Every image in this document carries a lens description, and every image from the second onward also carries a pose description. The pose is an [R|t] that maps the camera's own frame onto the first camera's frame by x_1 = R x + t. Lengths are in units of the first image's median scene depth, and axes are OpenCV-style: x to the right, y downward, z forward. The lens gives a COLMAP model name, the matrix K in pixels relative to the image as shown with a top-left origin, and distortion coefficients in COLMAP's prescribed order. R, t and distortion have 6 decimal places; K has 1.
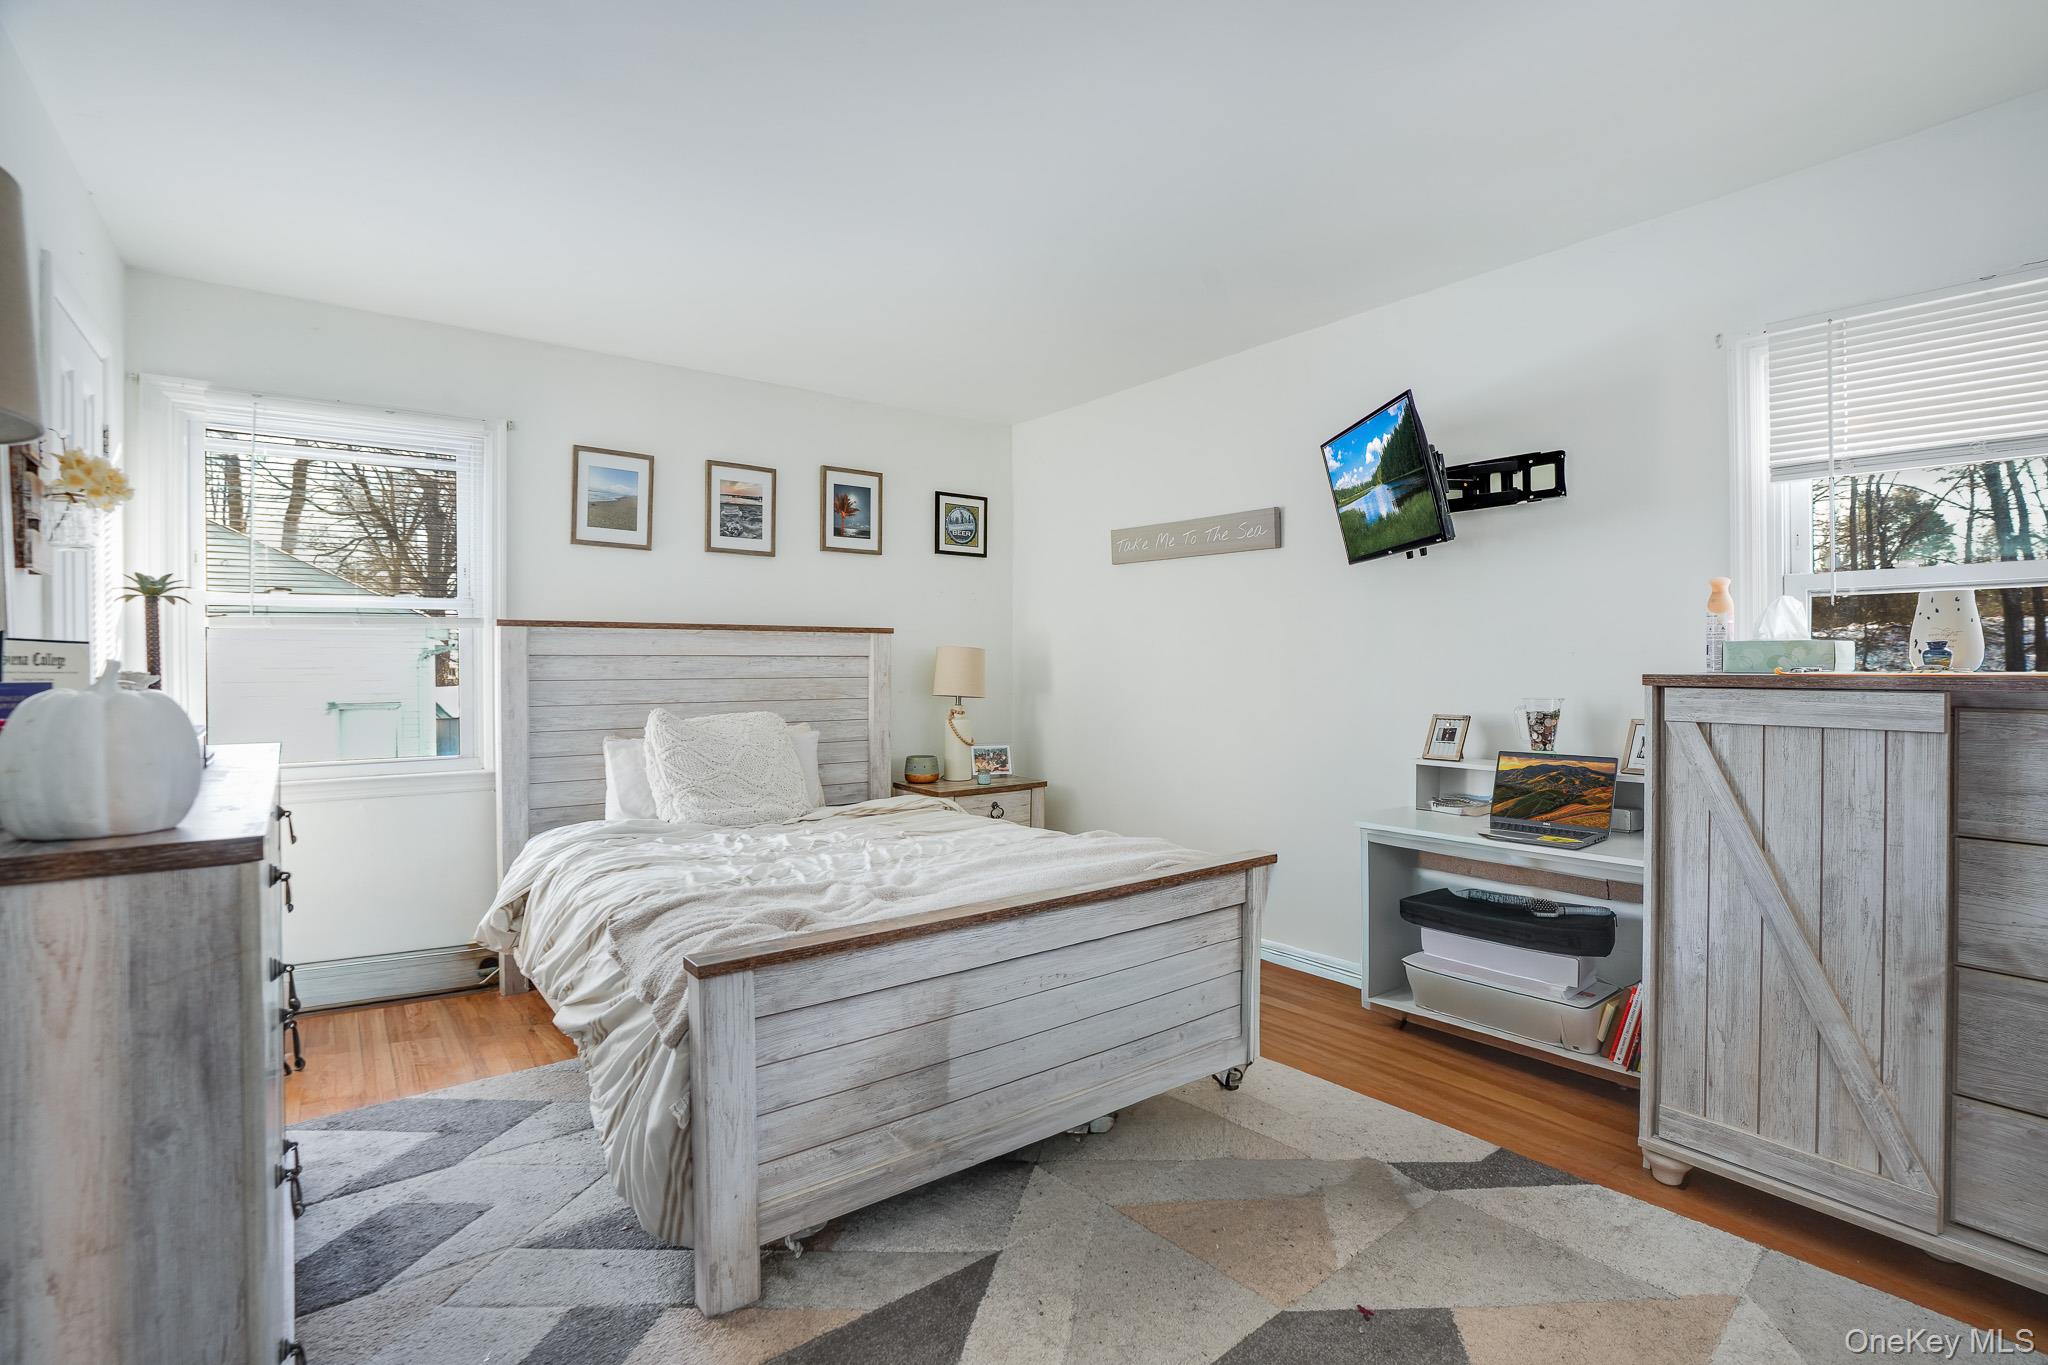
lens RADIAL K [[955.3, 0, 1018.7], [0, 955.3, 683.4], [0, 0, 1]] dist [-0.065750, 0.024736]
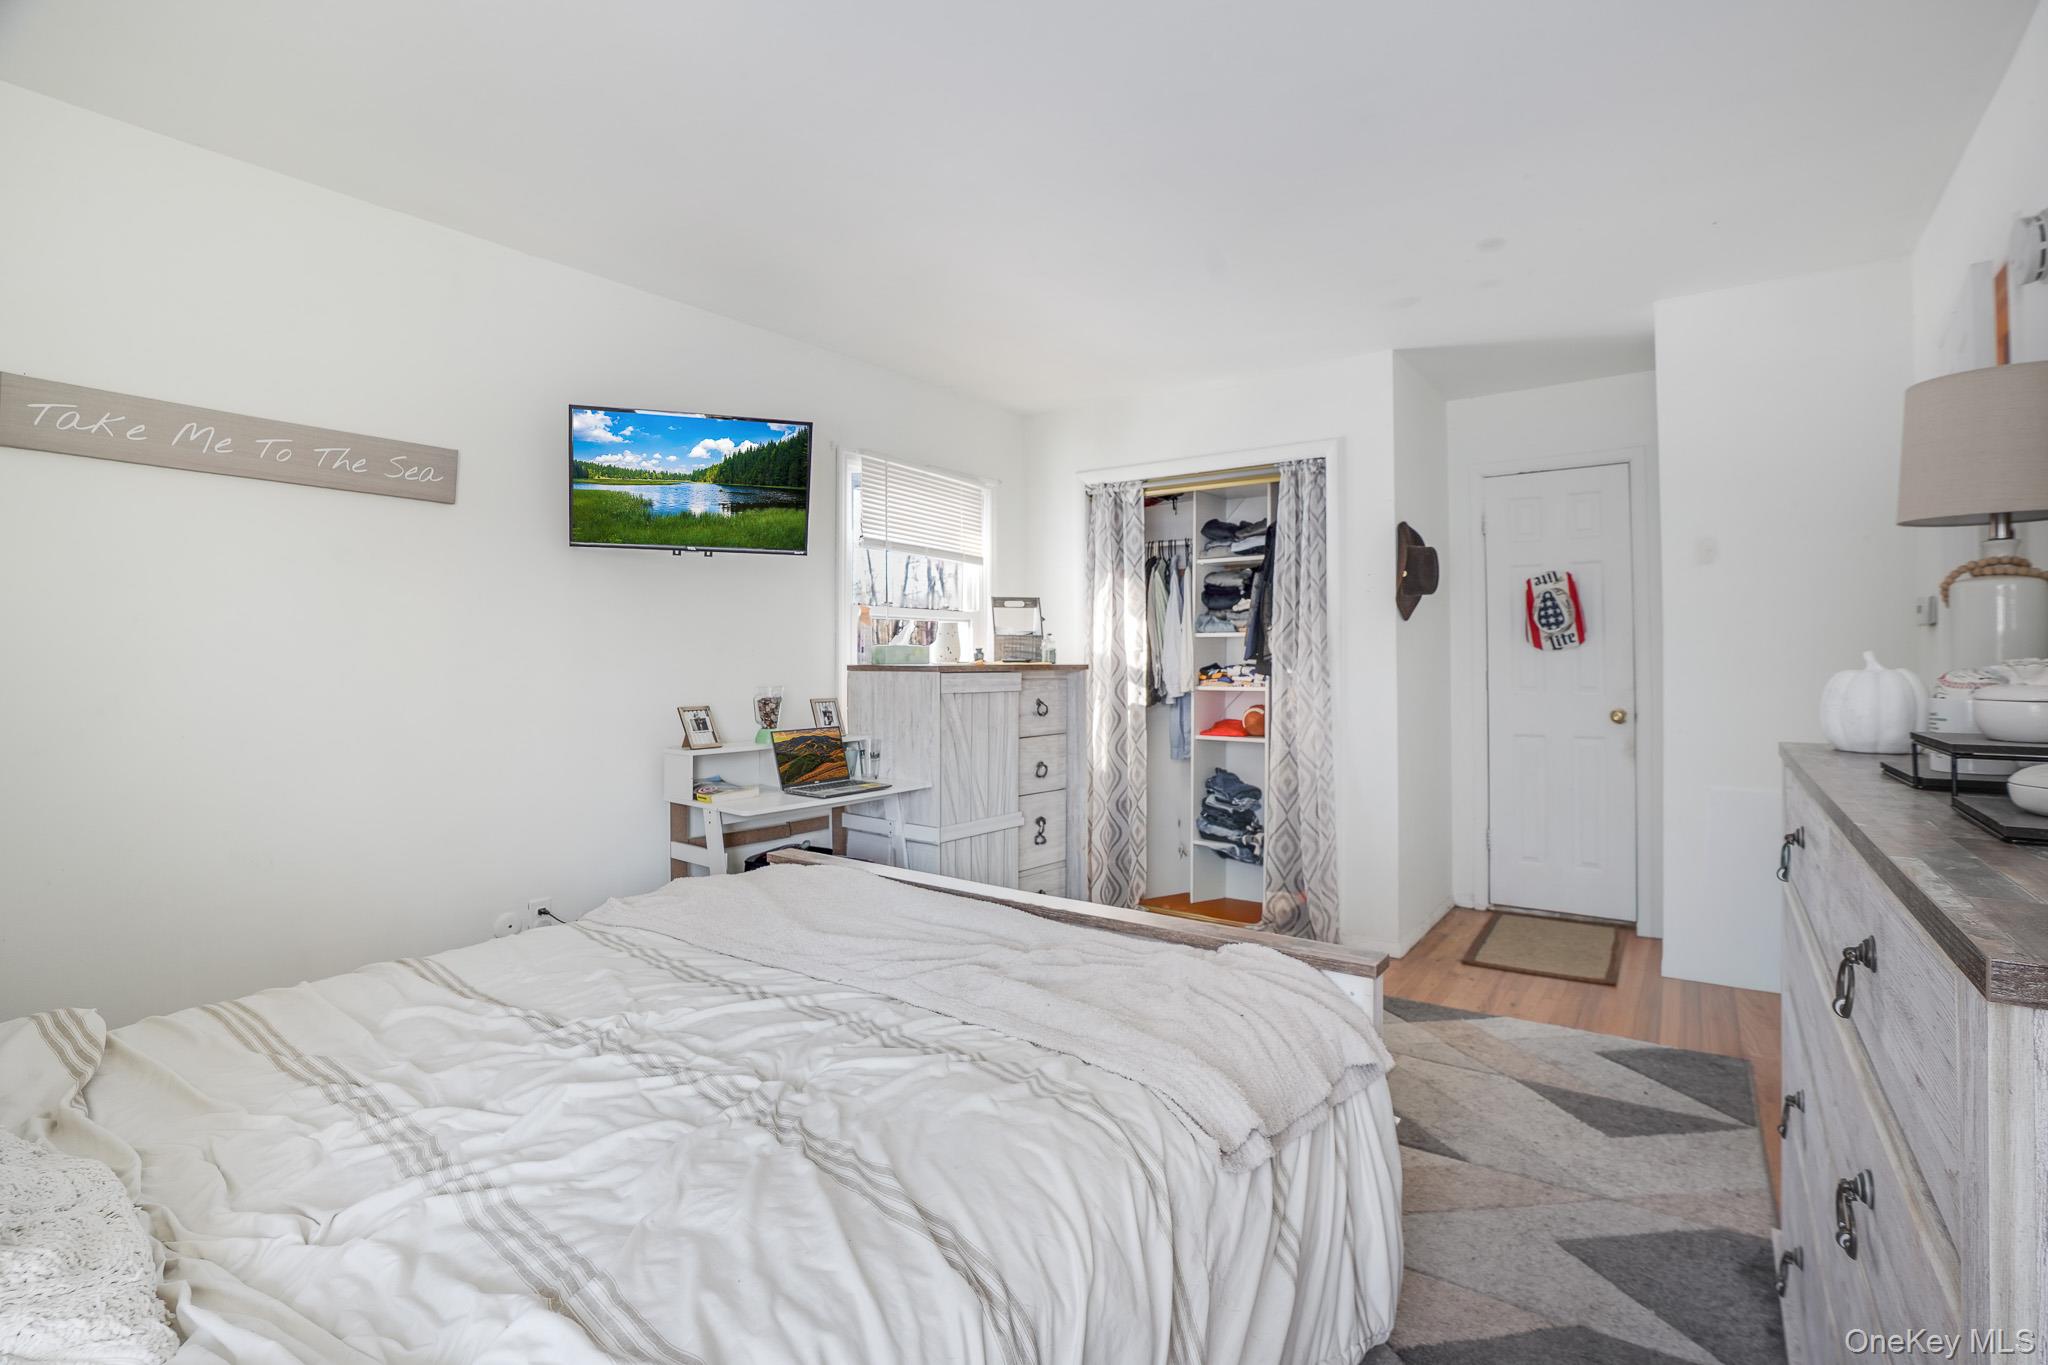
lens RADIAL K [[955.3, 0, 1018.7], [0, 955.3, 683.4], [0, 0, 1]] dist [-0.065750, 0.024736]
pose [[-0.270944, -0.018612, 0.962415, -0.688334], [0.020783, 0.999467, 0.025180, -0.013270], [-0.962371, 0.026824, -0.270413, 0.952147]]
